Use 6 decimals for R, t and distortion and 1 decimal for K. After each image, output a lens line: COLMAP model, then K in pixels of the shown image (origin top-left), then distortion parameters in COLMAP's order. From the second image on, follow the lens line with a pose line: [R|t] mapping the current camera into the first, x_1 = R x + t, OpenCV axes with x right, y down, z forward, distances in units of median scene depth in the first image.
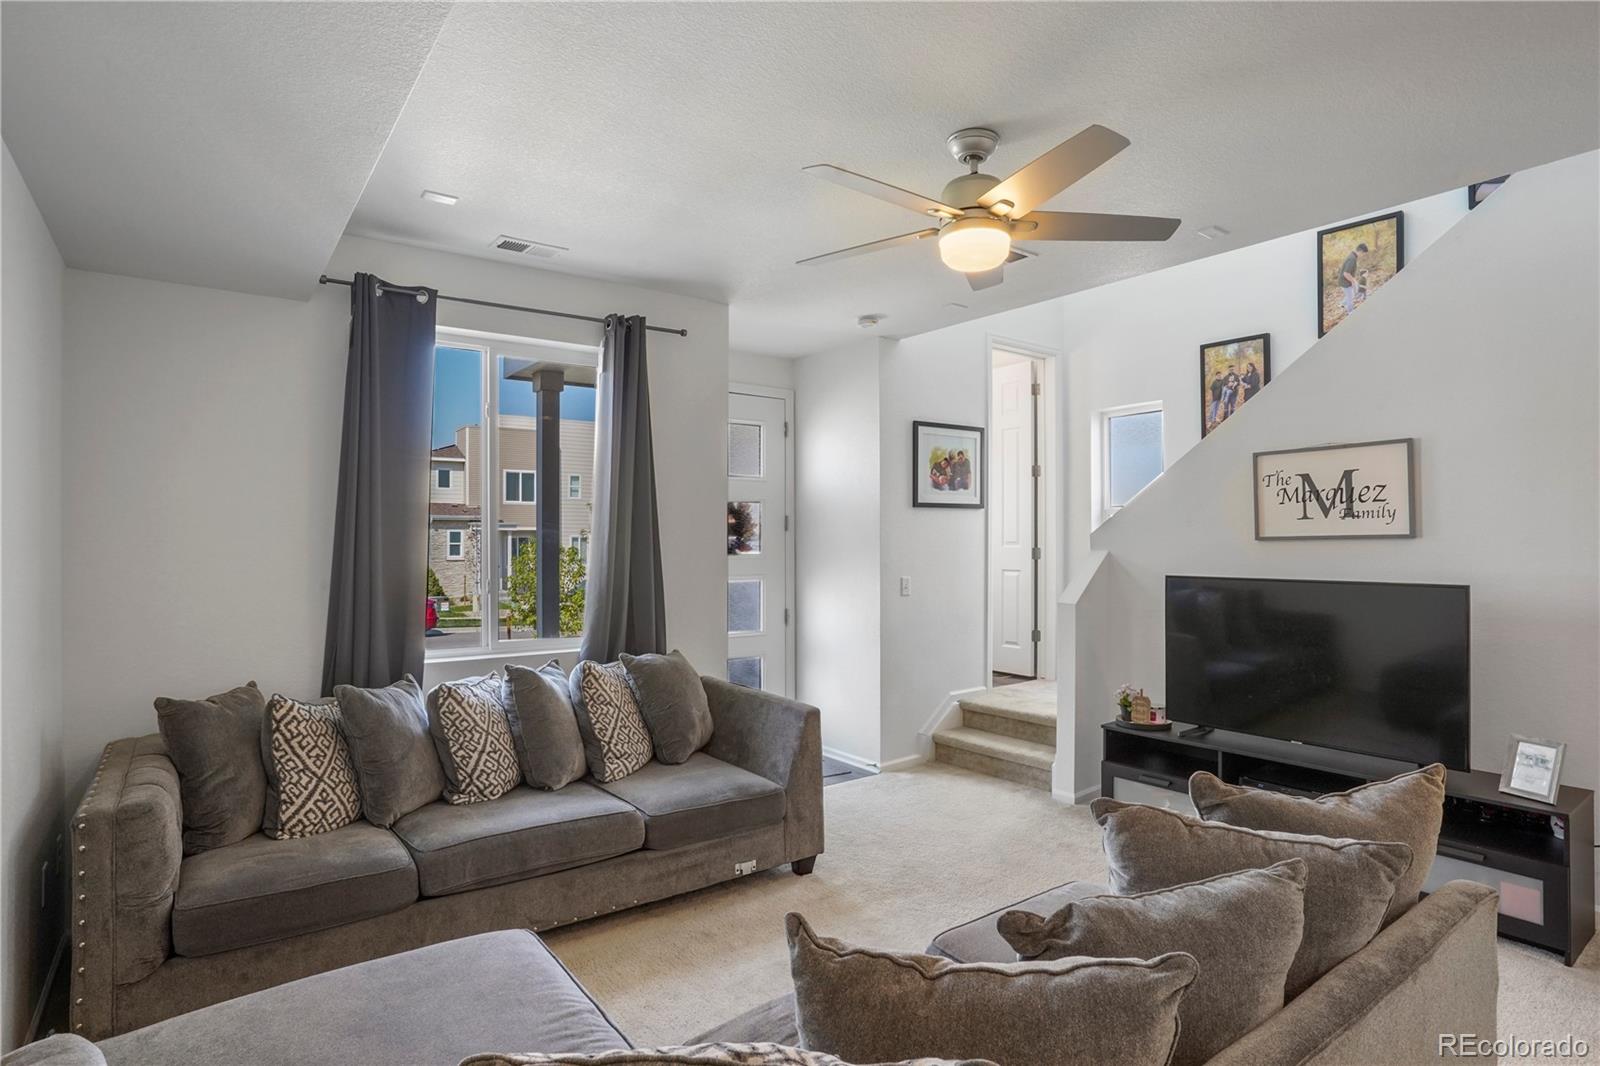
lens RADIAL K [[847.0, 0, 804.3], [0, 847.0, 540.7], [0, 0, 1]] dist [-0.049311, 0.000572]
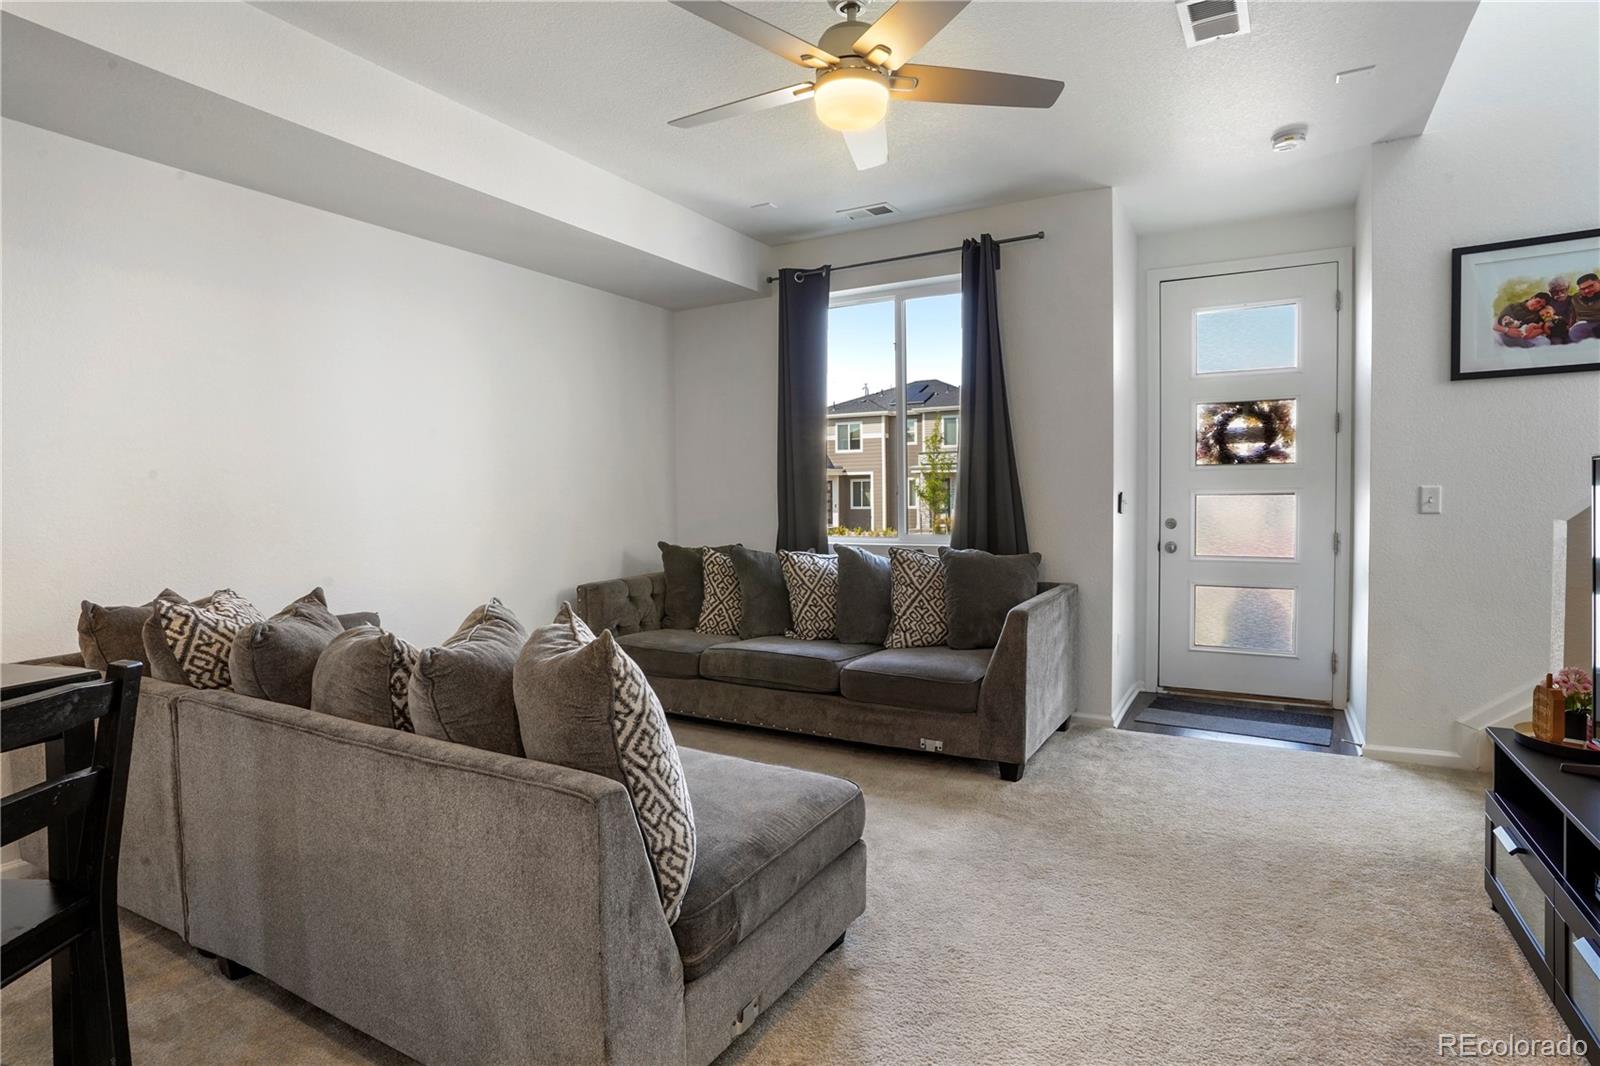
lens RADIAL K [[830.8, 0, 801.7], [0, 830.8, 524.3], [0, 0, 1]] dist [-0.047639, 0.024774]
pose [[0.402577, 0.028829, -0.914932, 0.668952], [0.009447, 0.999320, 0.035645, 0.059161], [0.915337, -0.022993, 0.402031, 0.360032]]
